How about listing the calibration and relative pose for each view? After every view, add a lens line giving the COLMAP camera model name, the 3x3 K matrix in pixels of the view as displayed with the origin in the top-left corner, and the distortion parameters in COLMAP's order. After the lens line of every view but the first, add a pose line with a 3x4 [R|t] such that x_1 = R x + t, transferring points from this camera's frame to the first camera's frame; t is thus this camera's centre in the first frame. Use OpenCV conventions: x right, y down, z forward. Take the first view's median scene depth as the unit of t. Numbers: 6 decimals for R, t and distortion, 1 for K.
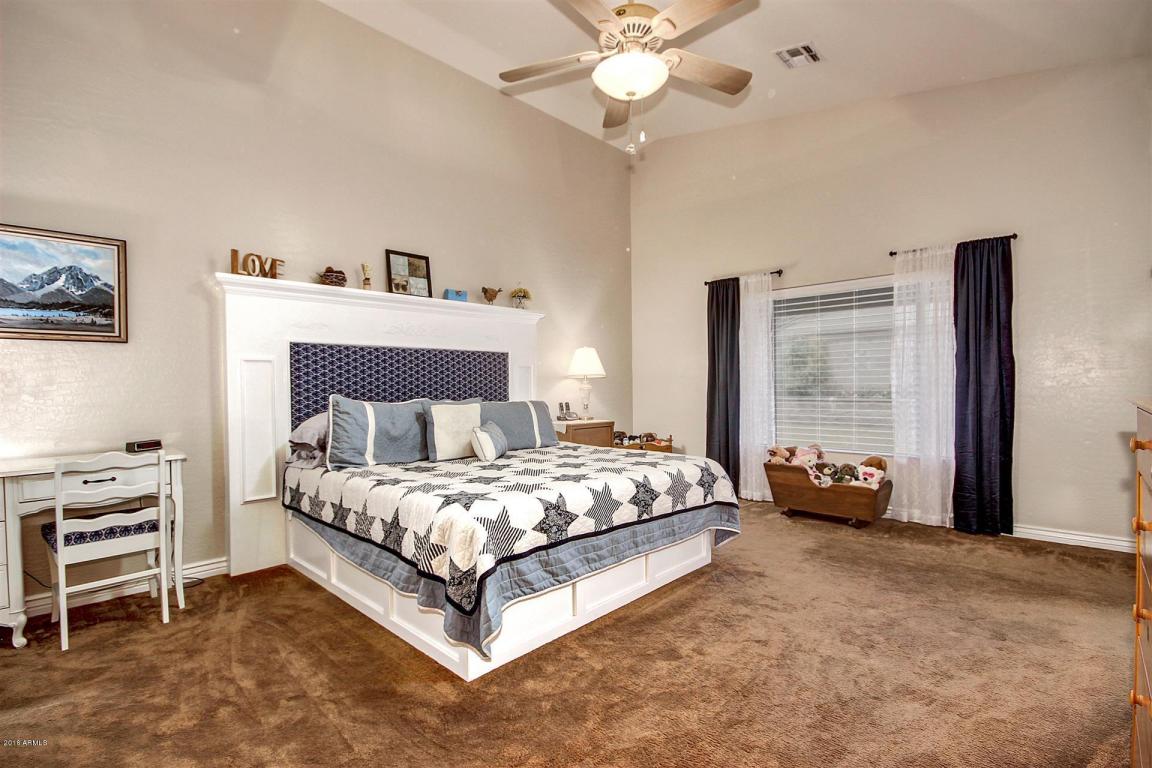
lens RADIAL K [[541.9, 0, 580.1], [0, 541.9, 386.0], [0, 0, 1]] dist [-0.009110, 0.000415]
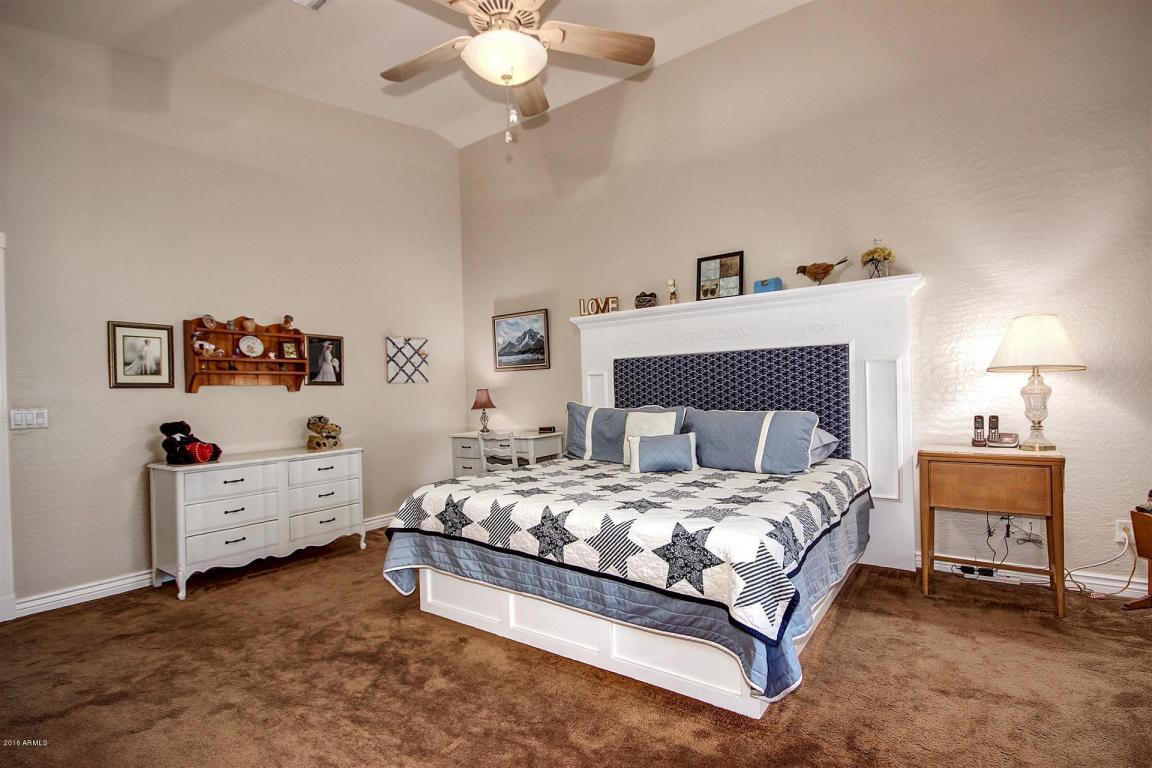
lens RADIAL K [[541.9, 0, 580.2], [0, 541.9, 391.7], [0, 0, 1]] dist [-0.009110, 0.000415]
pose [[0.135415, 0.000524, -0.990789, 0.831517], [0.020202, 0.999791, 0.003290, -0.010045], [0.990583, -0.020462, 0.135376, 0.831001]]
